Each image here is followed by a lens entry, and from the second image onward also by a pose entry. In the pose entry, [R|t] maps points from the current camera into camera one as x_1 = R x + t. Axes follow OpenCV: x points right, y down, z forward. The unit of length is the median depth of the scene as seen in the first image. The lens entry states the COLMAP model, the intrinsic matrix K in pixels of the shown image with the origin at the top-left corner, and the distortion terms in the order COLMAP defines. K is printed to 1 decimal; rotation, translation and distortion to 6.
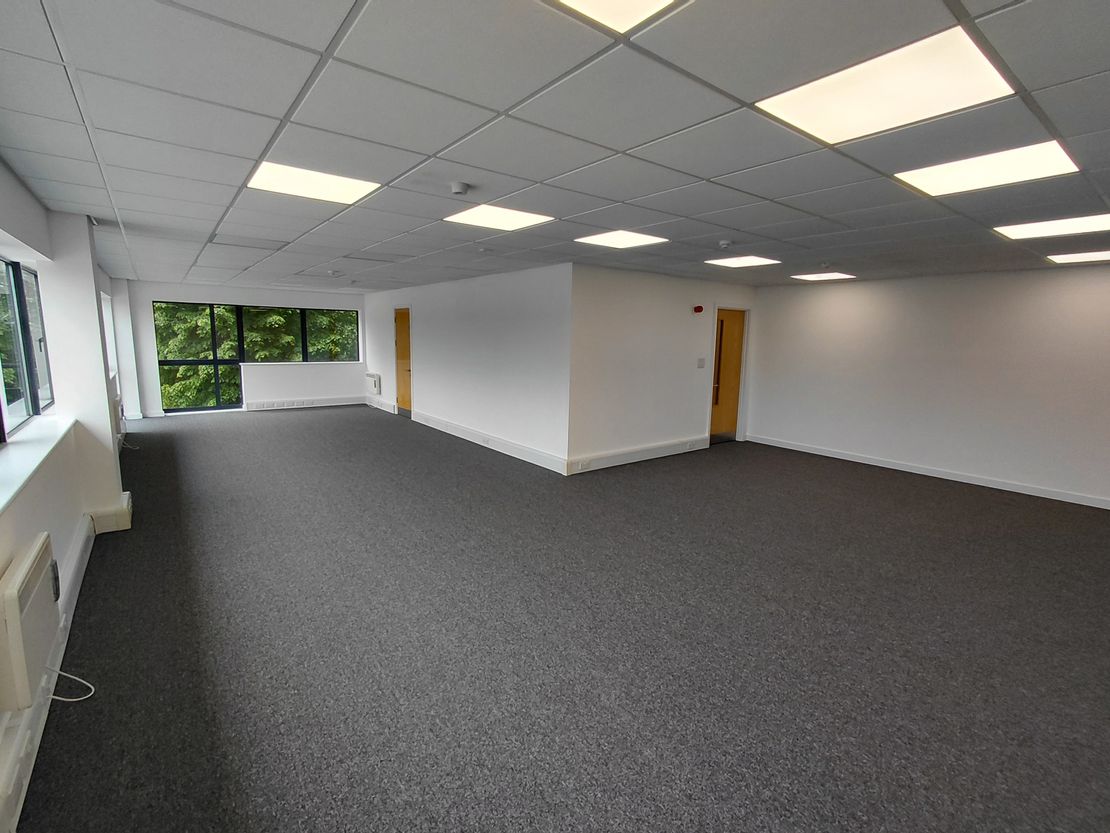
lens RADIAL K [[514.3, 0, 552.4], [0, 514.3, 413.5], [0, 0, 1]] dist [-0.004101, 0.002953]
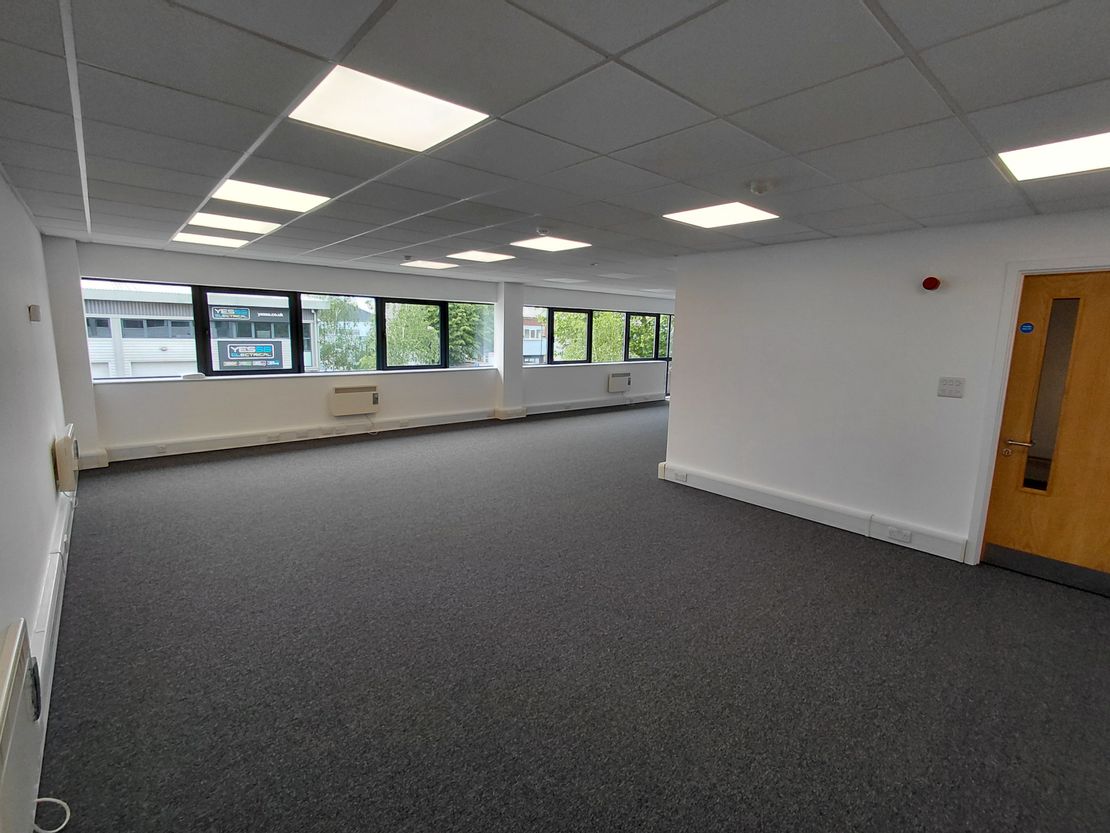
lens RADIAL K [[514.3, 0, 551.7], [0, 514.3, 413.0], [0, 0, 1]] dist [-0.004101, 0.002953]
pose [[0.062129, 0.136615, -0.988674, 0.801754], [-0.175485, 0.976651, 0.123926, -0.069444], [0.982520, 0.165798, 0.084653, 0.592327]]
